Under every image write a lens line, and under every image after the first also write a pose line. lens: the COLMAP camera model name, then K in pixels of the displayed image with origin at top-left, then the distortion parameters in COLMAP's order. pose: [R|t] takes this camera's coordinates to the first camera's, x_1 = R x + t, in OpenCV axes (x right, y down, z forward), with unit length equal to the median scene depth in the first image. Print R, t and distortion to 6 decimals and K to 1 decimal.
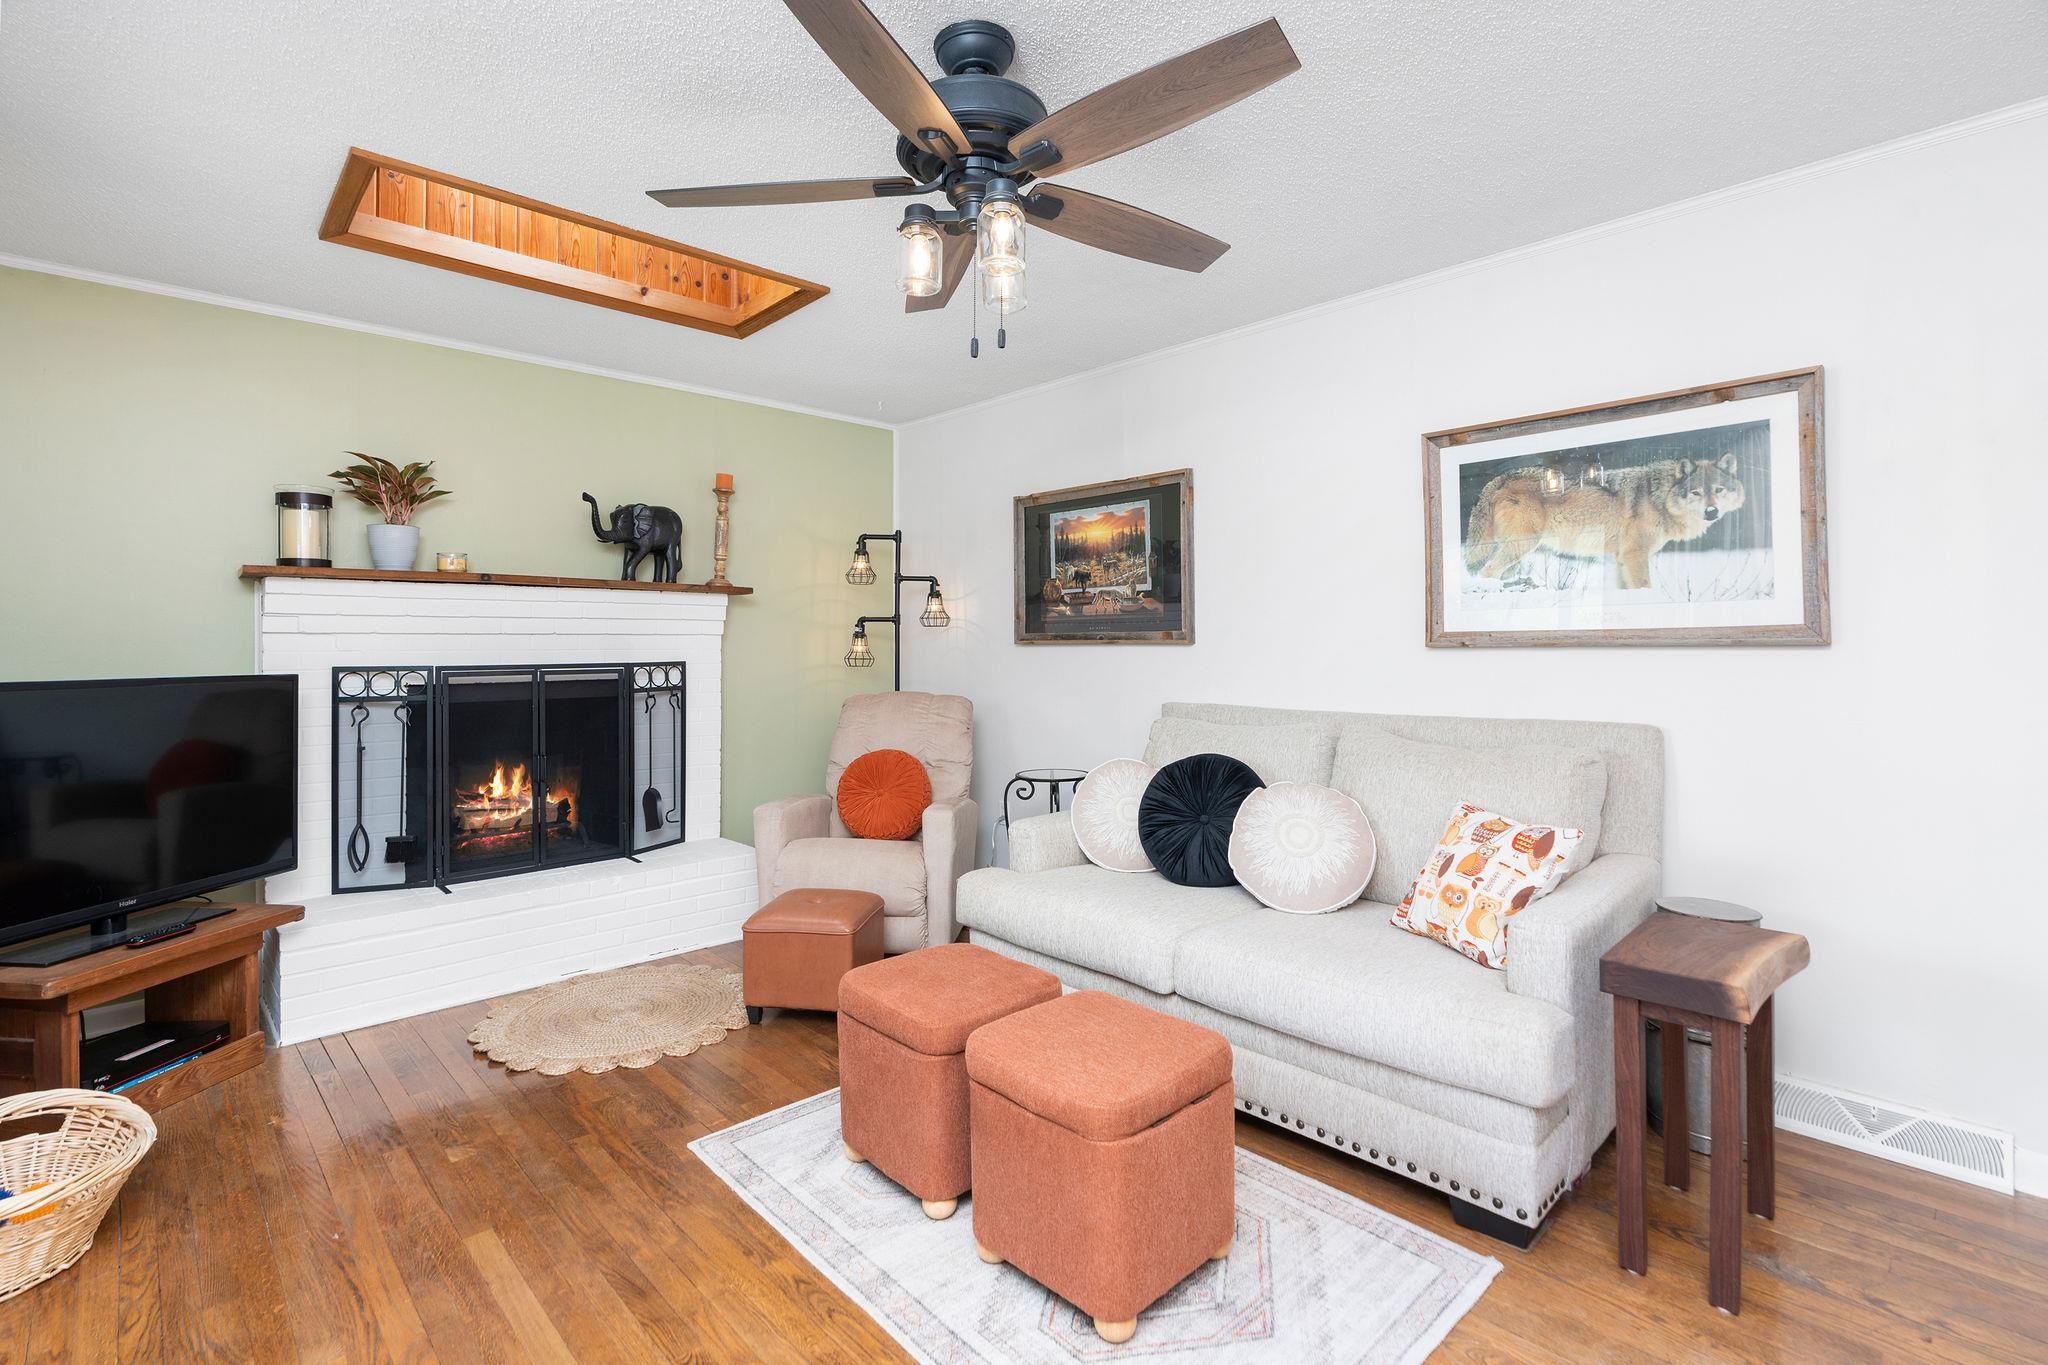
lens RADIAL K [[951.8, 0, 1028.1], [0, 951.8, 643.2], [0, 0, 1]] dist [0.001626, -0.000060]
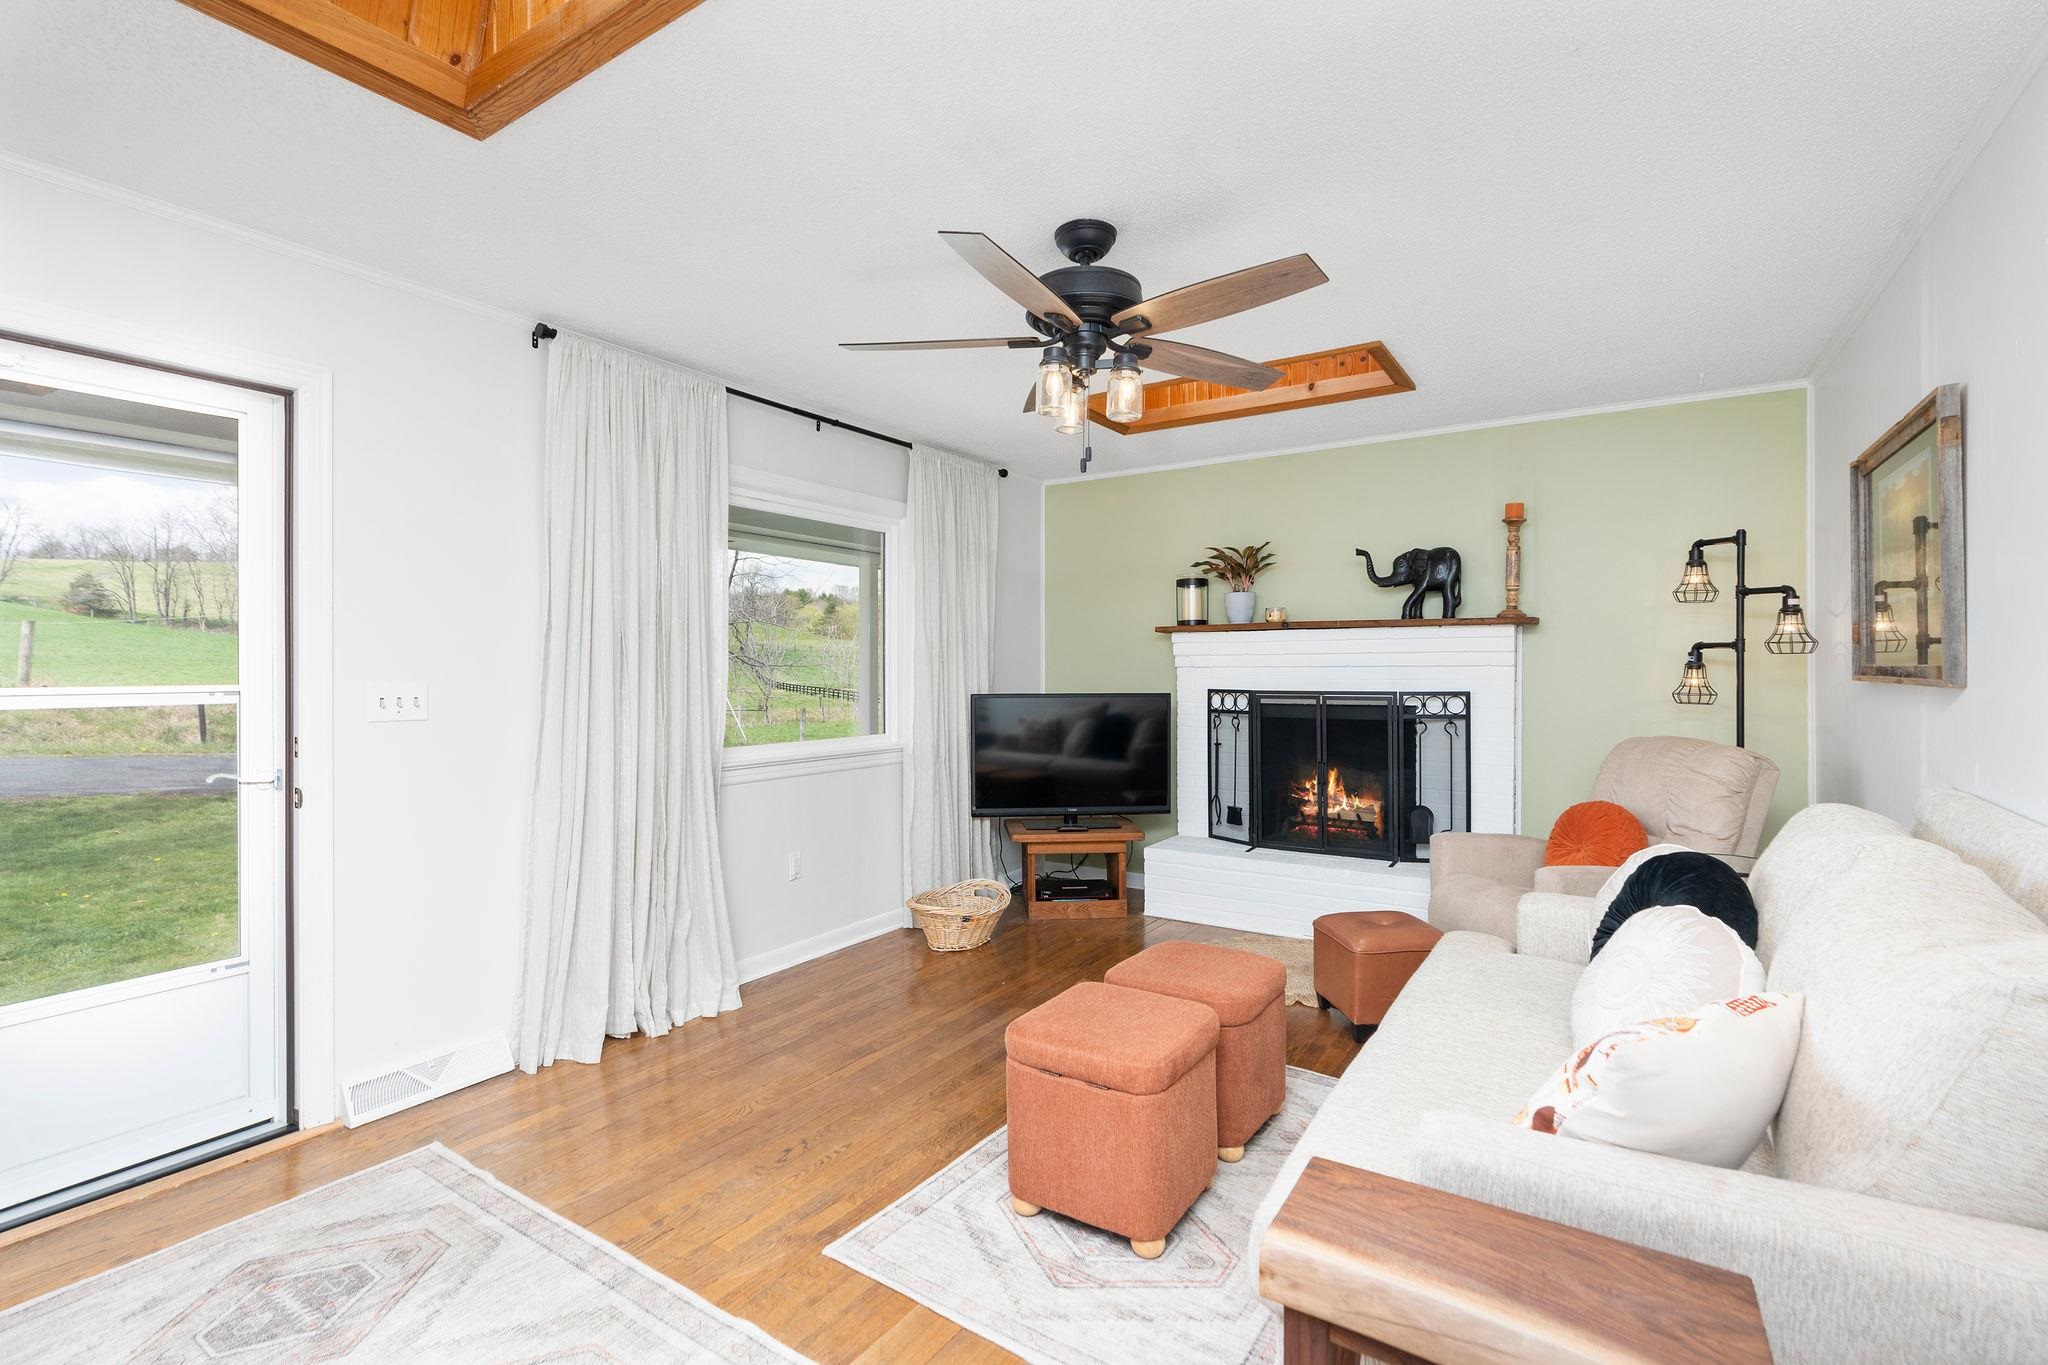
lens RADIAL K [[934.0, 0, 986.9], [0, 934.0, 663.8], [0, 0, 1]] dist [0.000793, -0.000077]
pose [[0.208792, -0.004688, -0.977949, 0.554607], [0.000313, 0.999989, -0.004727, -0.007172], [0.977960, 0.000680, 0.208791, 0.282527]]
